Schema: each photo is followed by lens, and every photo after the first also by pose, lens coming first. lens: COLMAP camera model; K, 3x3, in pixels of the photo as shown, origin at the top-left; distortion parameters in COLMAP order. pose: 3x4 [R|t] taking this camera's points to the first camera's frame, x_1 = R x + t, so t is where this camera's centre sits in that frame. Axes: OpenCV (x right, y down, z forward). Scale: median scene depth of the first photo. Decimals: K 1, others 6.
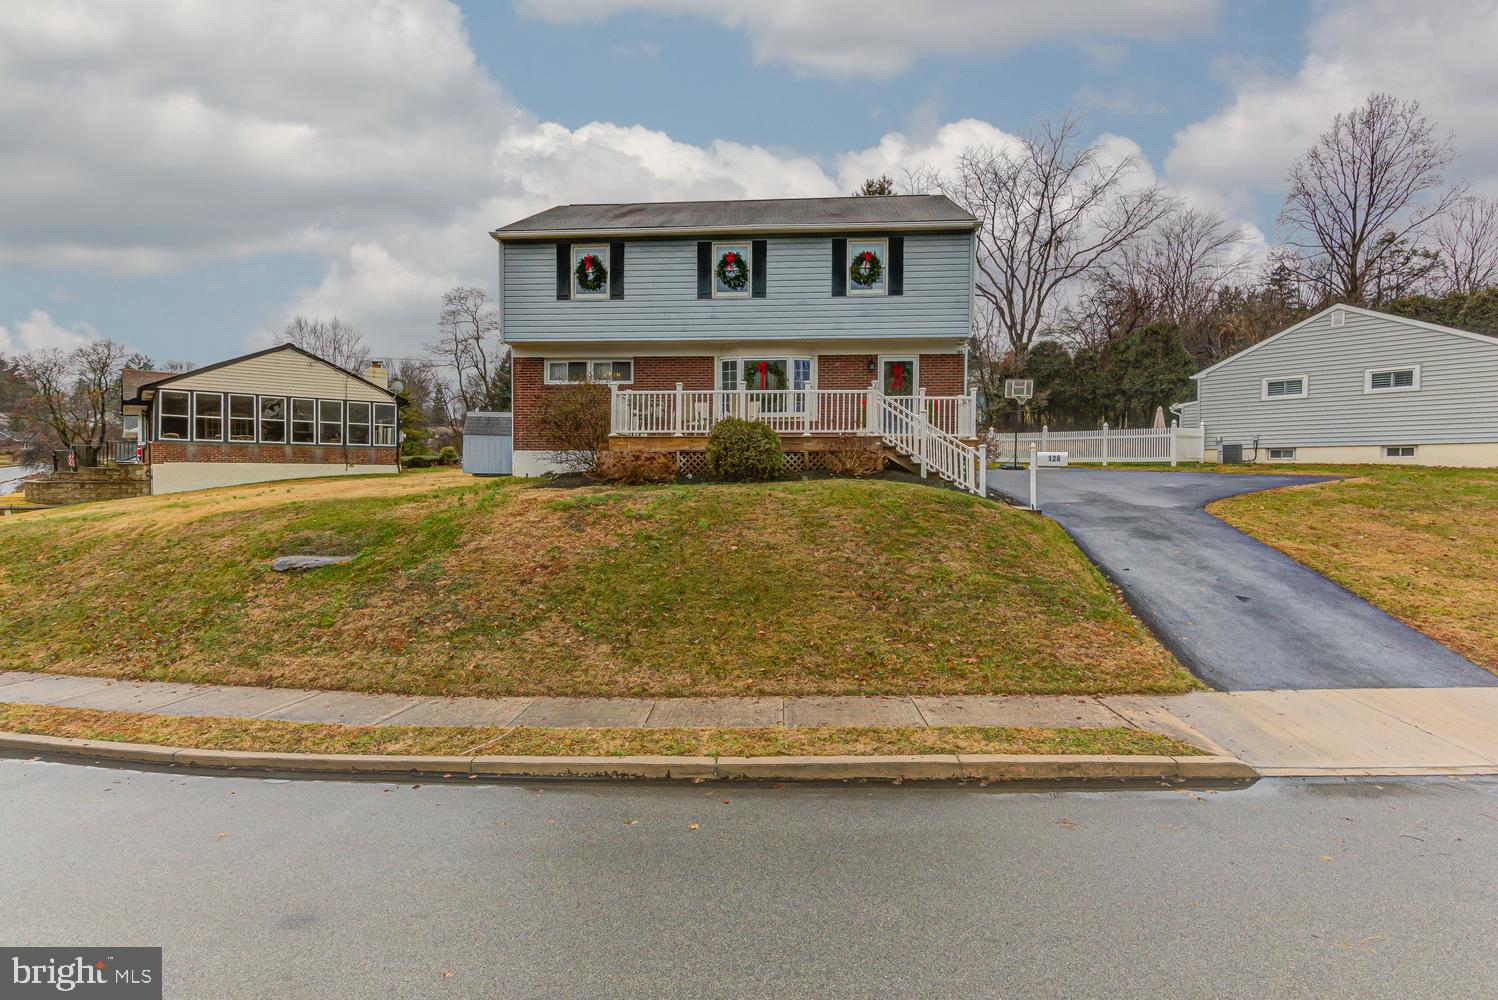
lens RADIAL K [[751.0, 0, 745.1], [0, 751.0, 502.2], [0, 0, 1]] dist [0.018090, -0.000311]
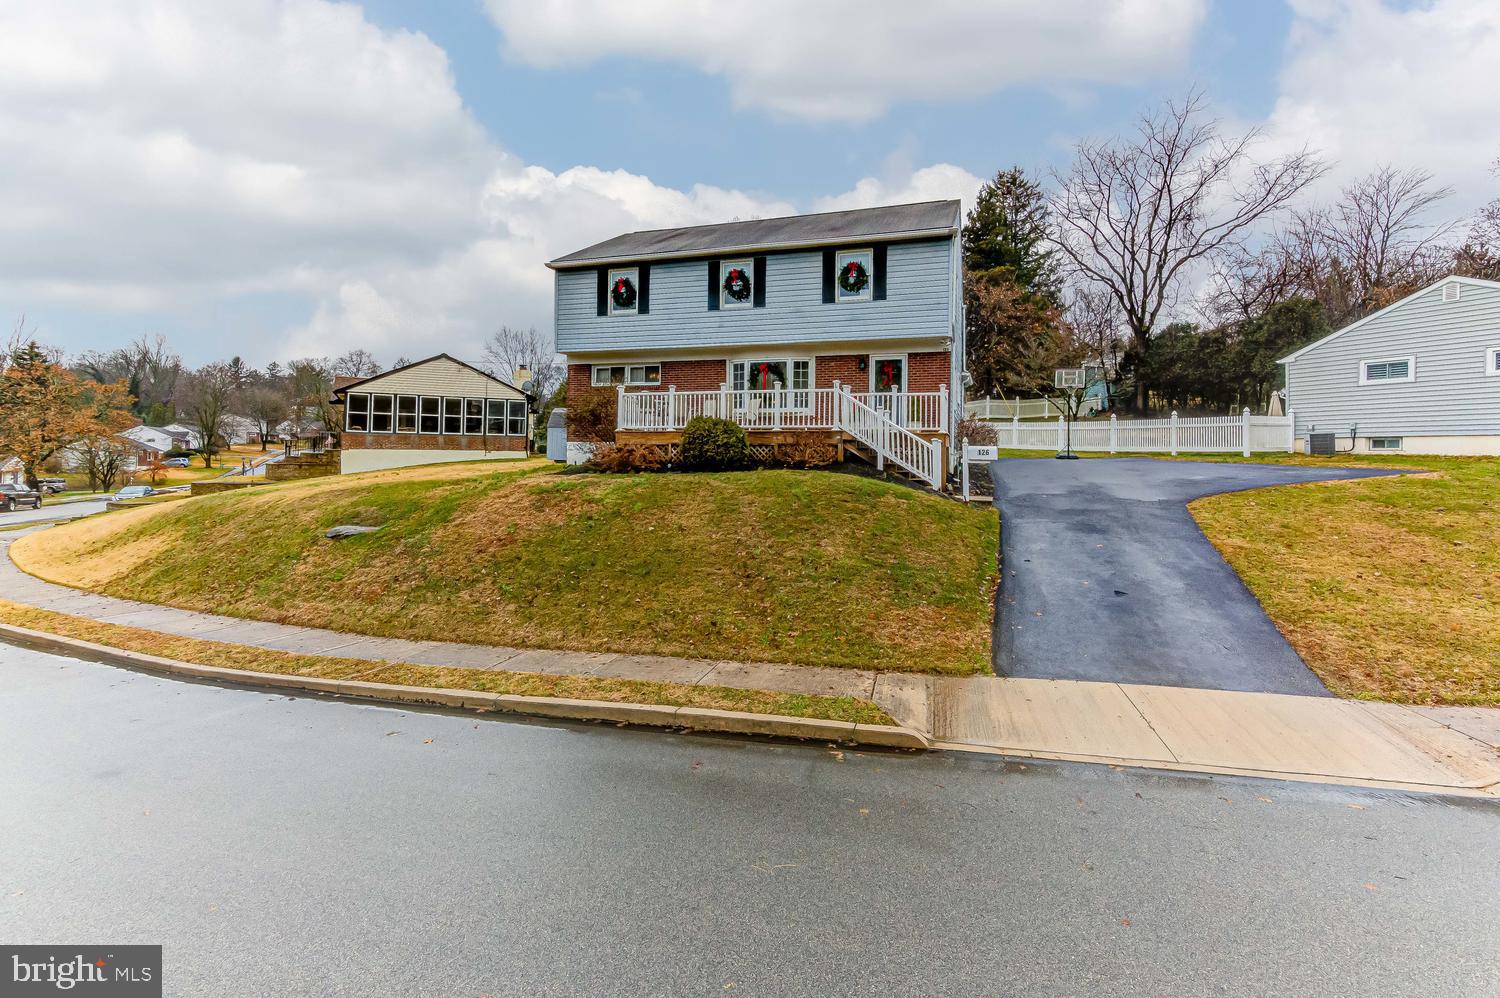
lens RADIAL K [[709.5, 0, 747.3], [0, 709.5, 459.8], [0, 0, 1]] dist [0.041947, -0.000014]
pose [[0.973298, 0.006488, -0.229453, 0.246341], [-0.014125, 0.999399, -0.031654, -0.008906], [0.229109, 0.034049, 0.972805, -0.035635]]
